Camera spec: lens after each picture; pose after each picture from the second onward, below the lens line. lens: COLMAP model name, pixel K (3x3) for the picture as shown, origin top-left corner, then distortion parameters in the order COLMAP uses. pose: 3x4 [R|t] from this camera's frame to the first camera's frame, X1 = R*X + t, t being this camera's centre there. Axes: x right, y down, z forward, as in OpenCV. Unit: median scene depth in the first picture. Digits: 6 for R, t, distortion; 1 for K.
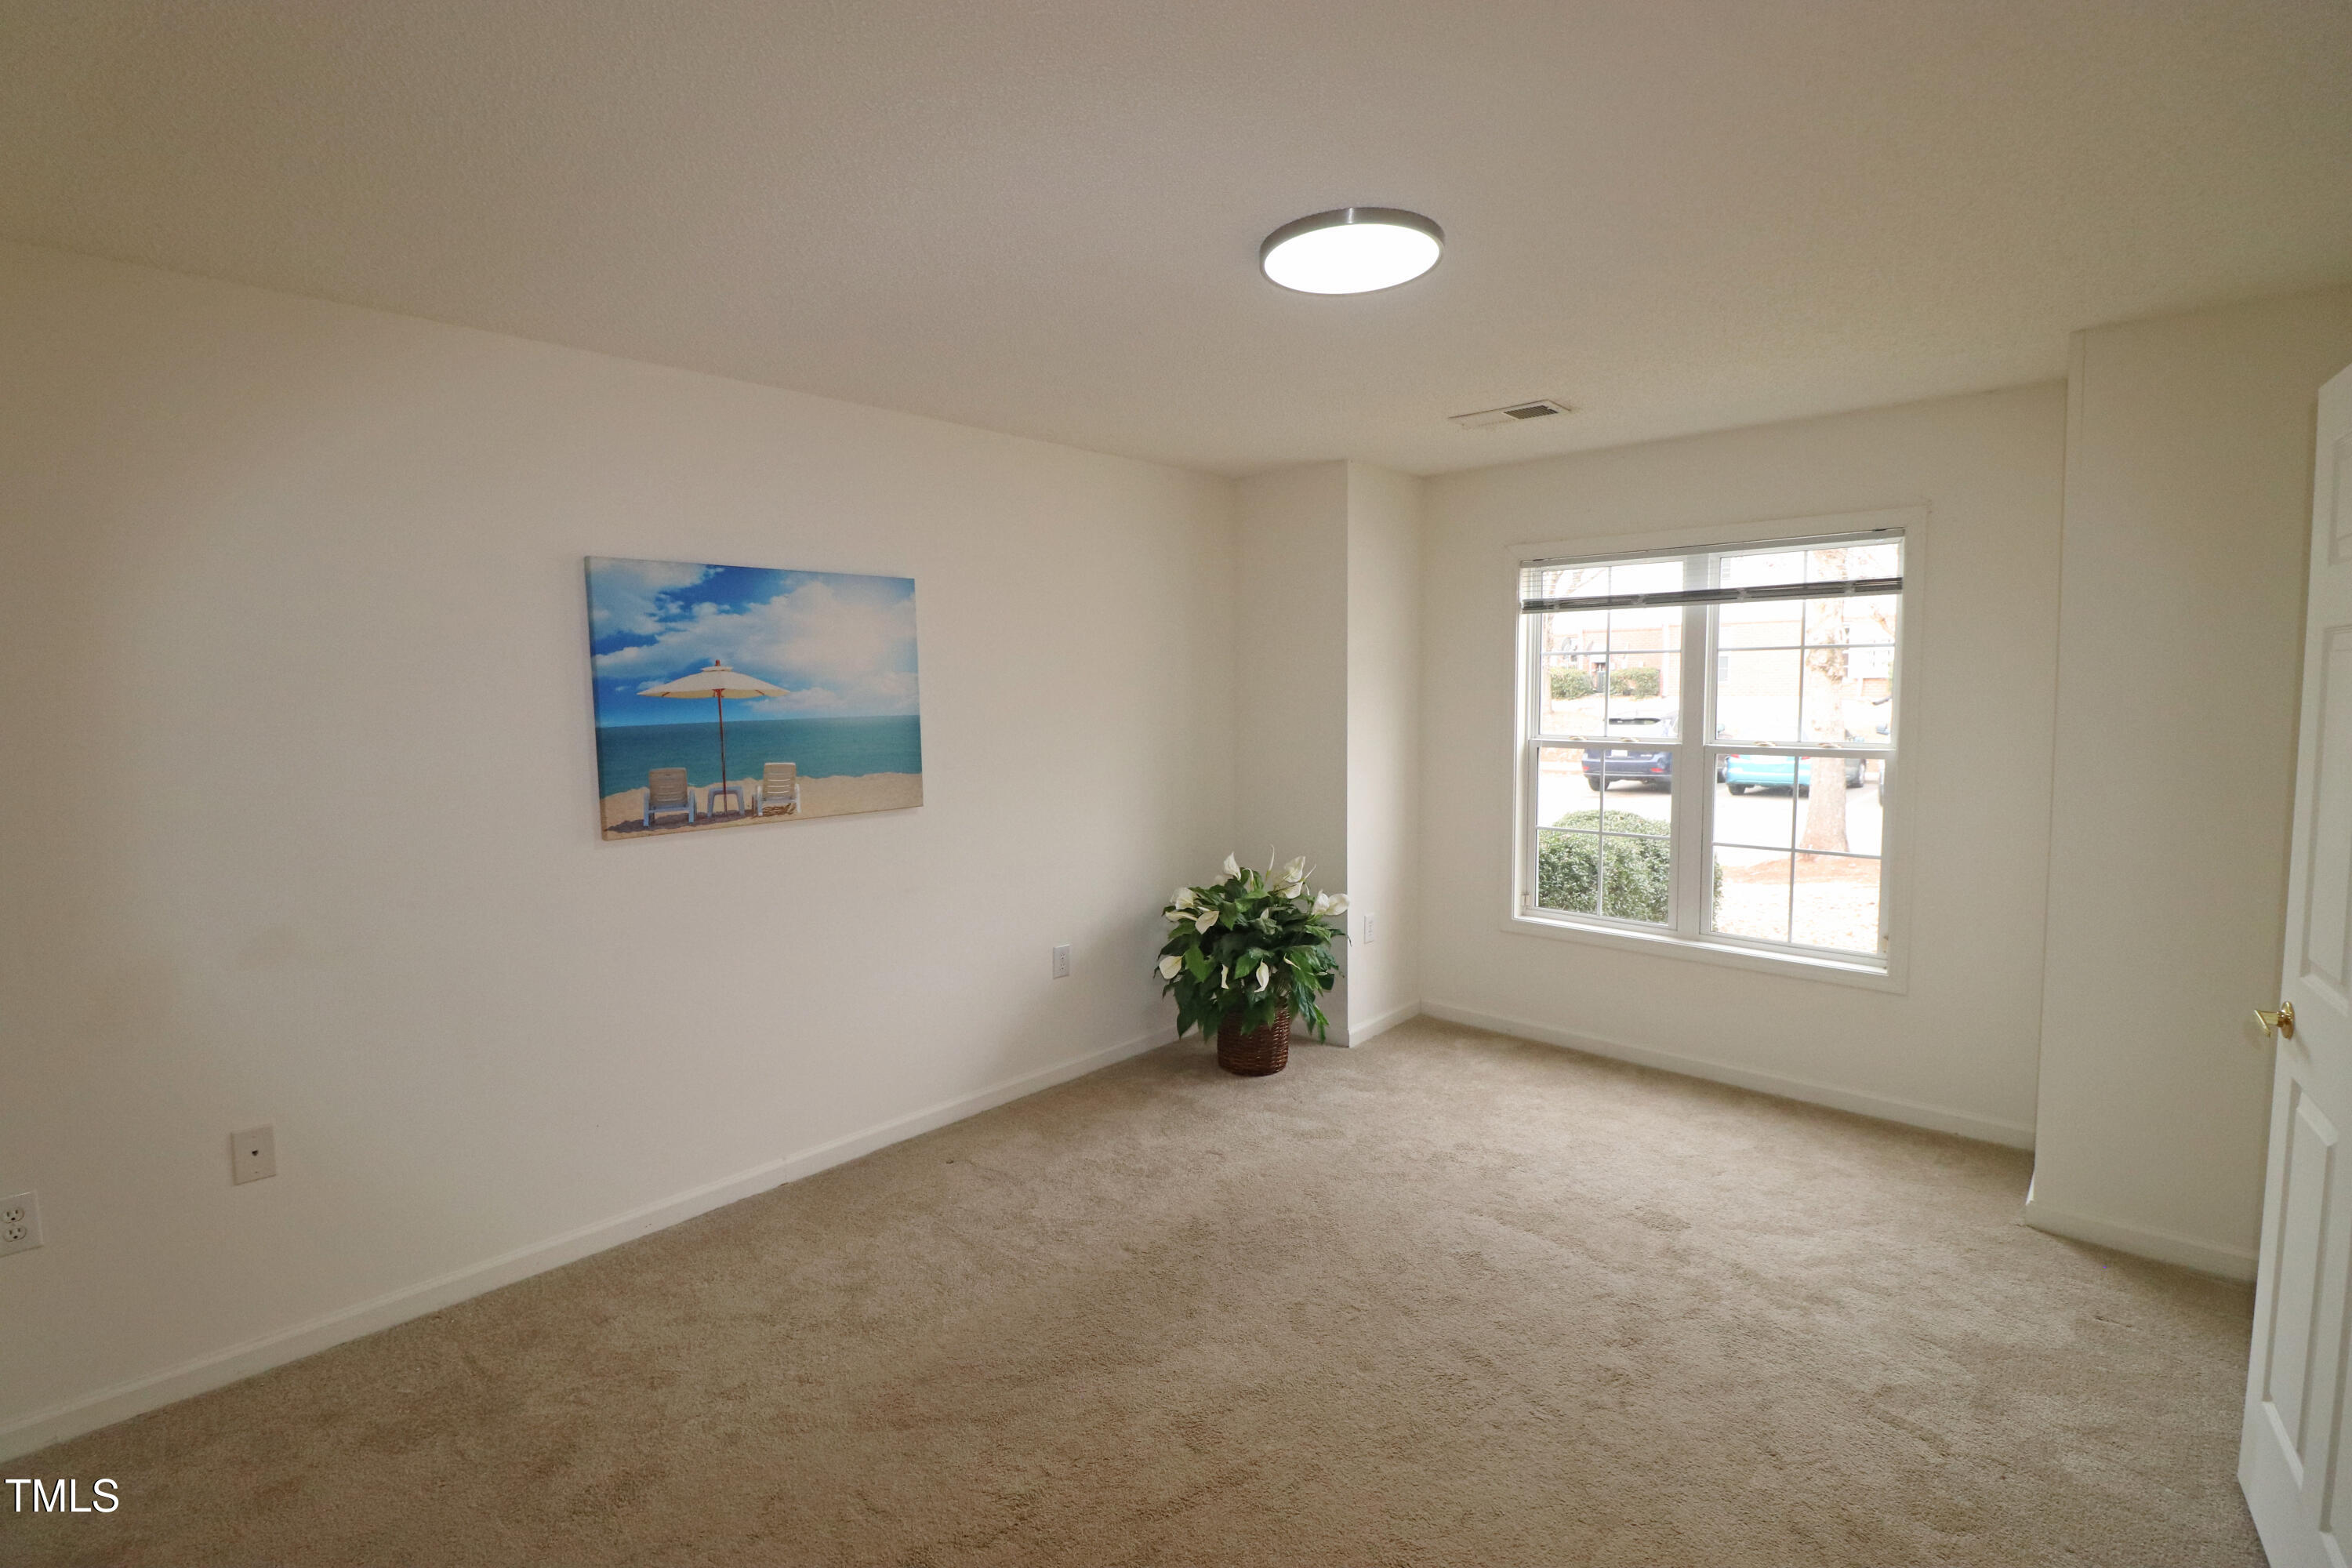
lens RADIAL K [[1080.9, 0, 1164.9], [0, 1080.9, 765.9], [0, 0, 1]] dist [0.000125, -0.013894]
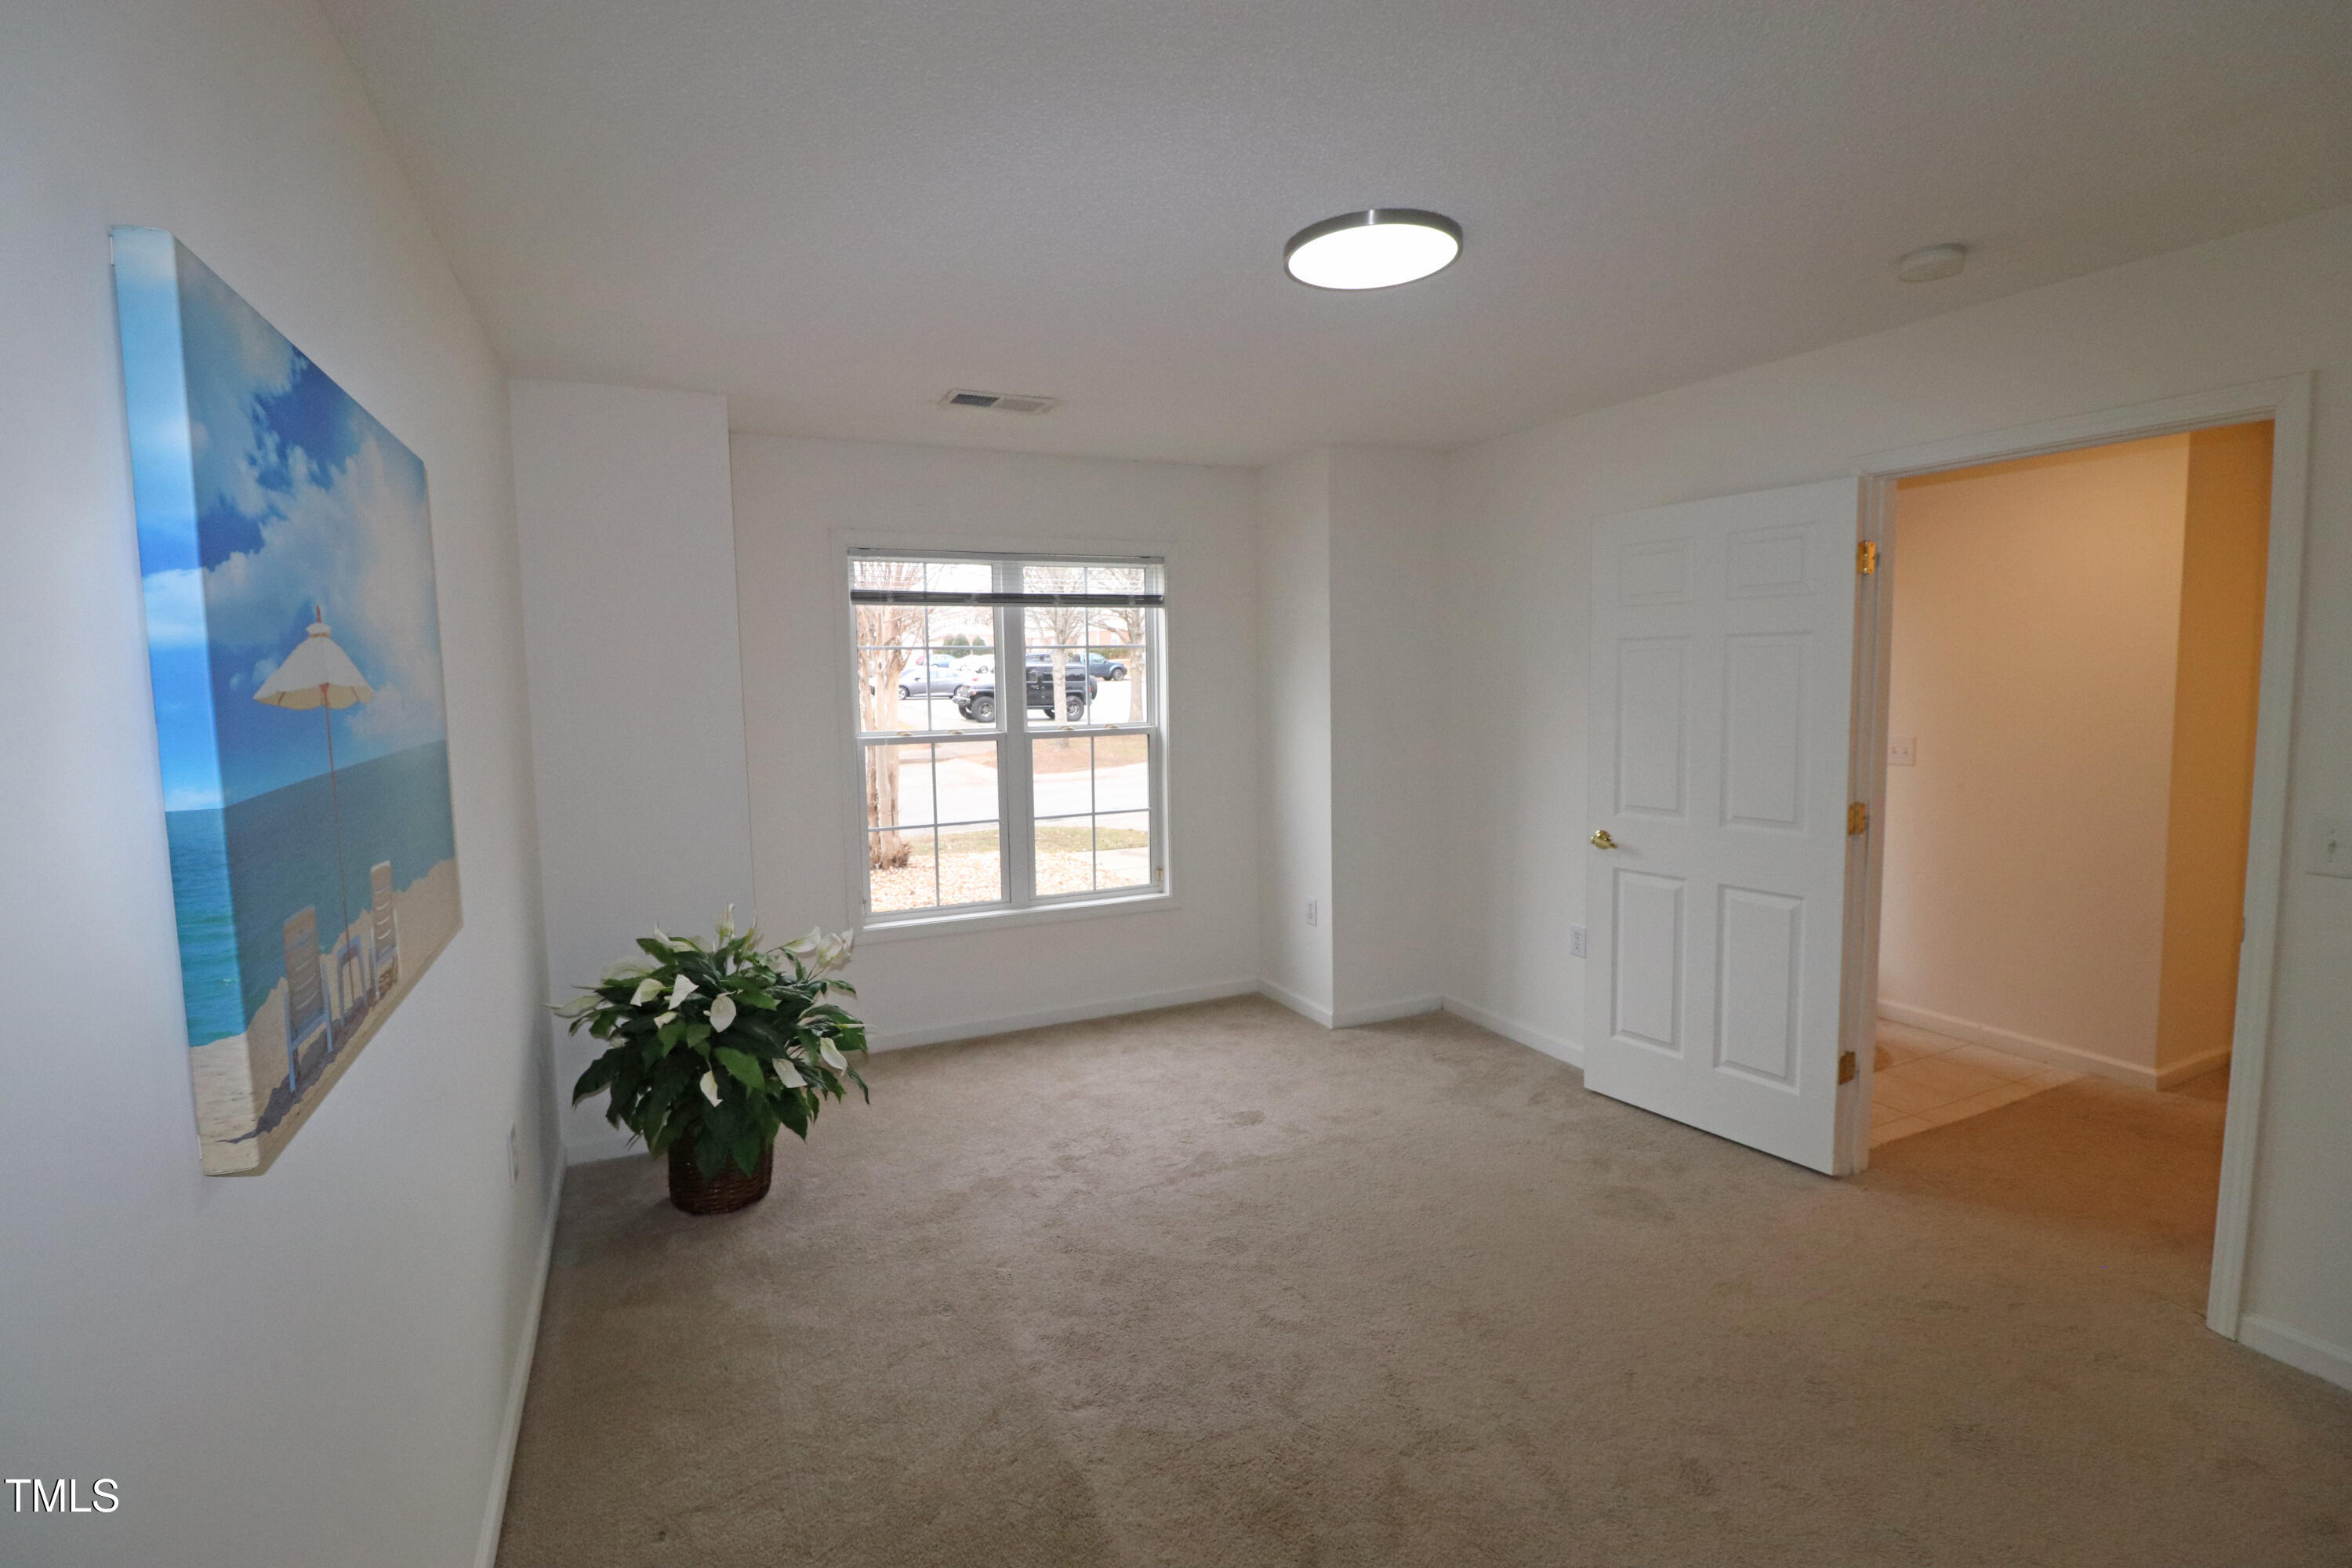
lens RADIAL K [[1080.9, 0, 1164.9], [0, 1080.9, 765.9], [0, 0, 1]] dist [0.000125, -0.013894]
pose [[0.378140, -0.077061, 0.922535, -0.565040], [0.082648, 0.995360, 0.049267, -0.032185], [-0.922052, 0.057616, 0.382755, 0.512289]]
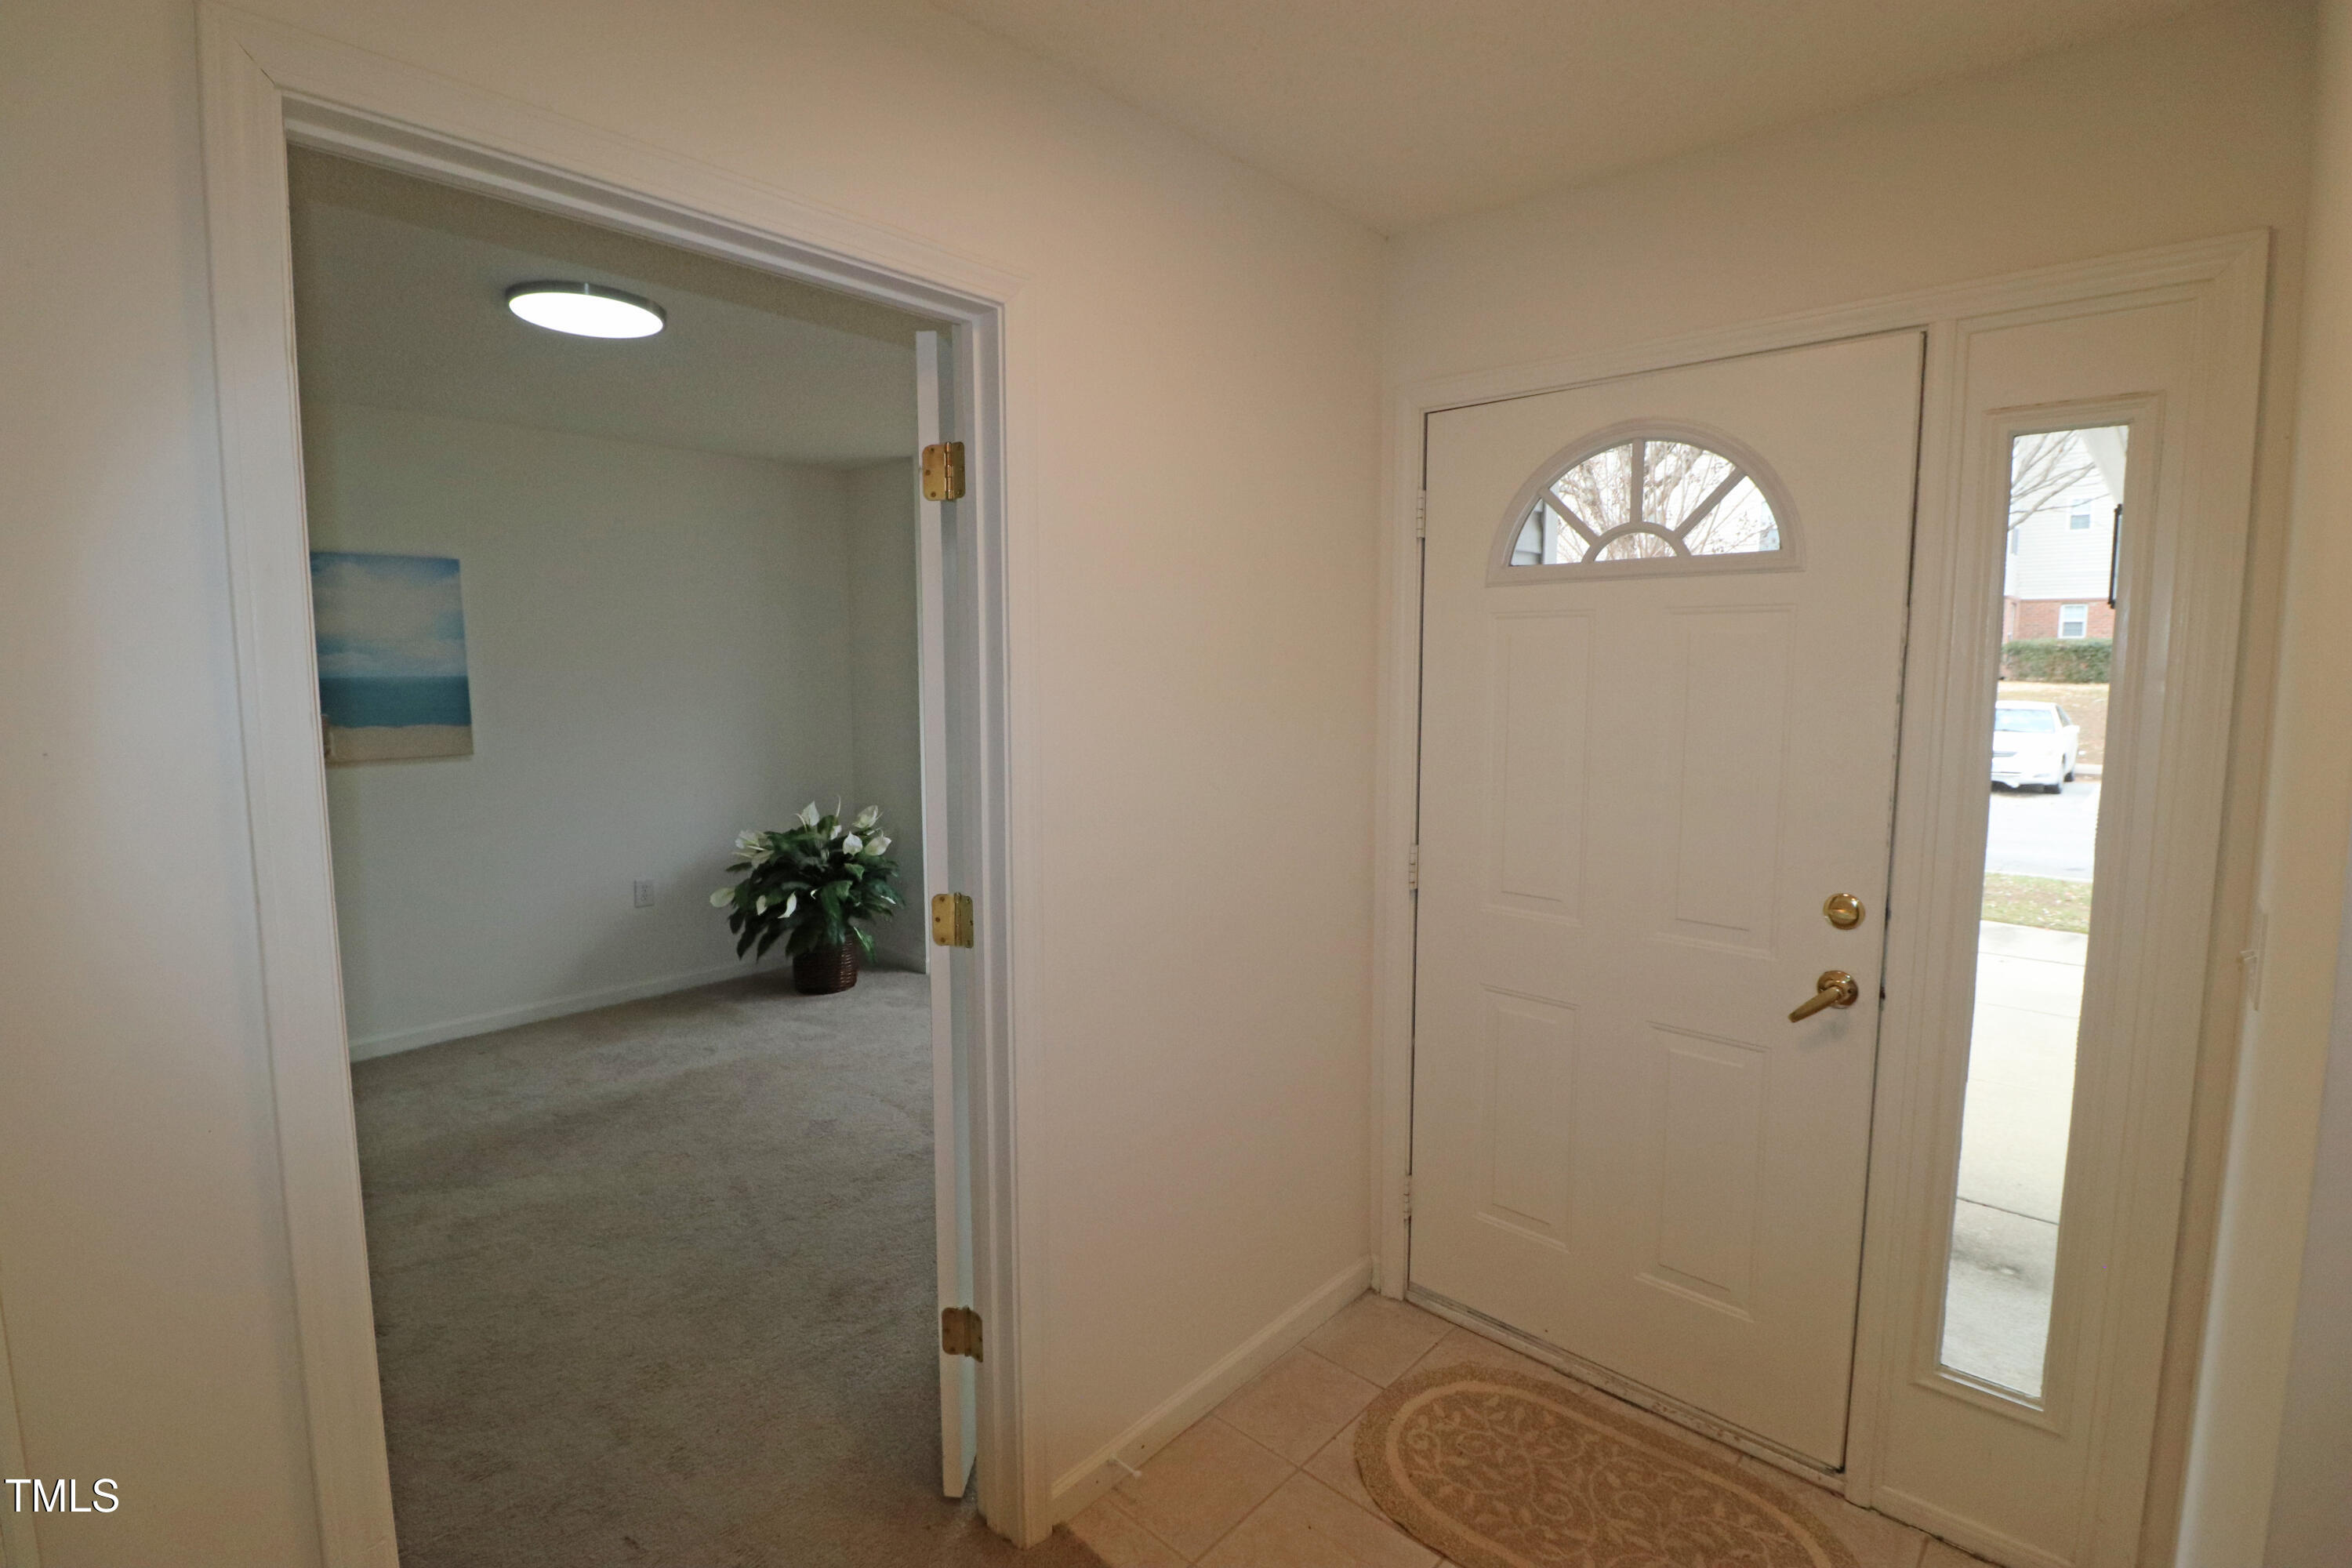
lens RADIAL K [[1080.9, 0, 1164.9], [0, 1080.9, 765.9], [0, 0, 1]] dist [0.000125, -0.013894]
pose [[0.999925, 0.012190, 0.001537, 0.532019], [-0.012224, 0.999621, 0.024650, 0.012178], [-0.001236, -0.024667, 0.999695, -0.172778]]
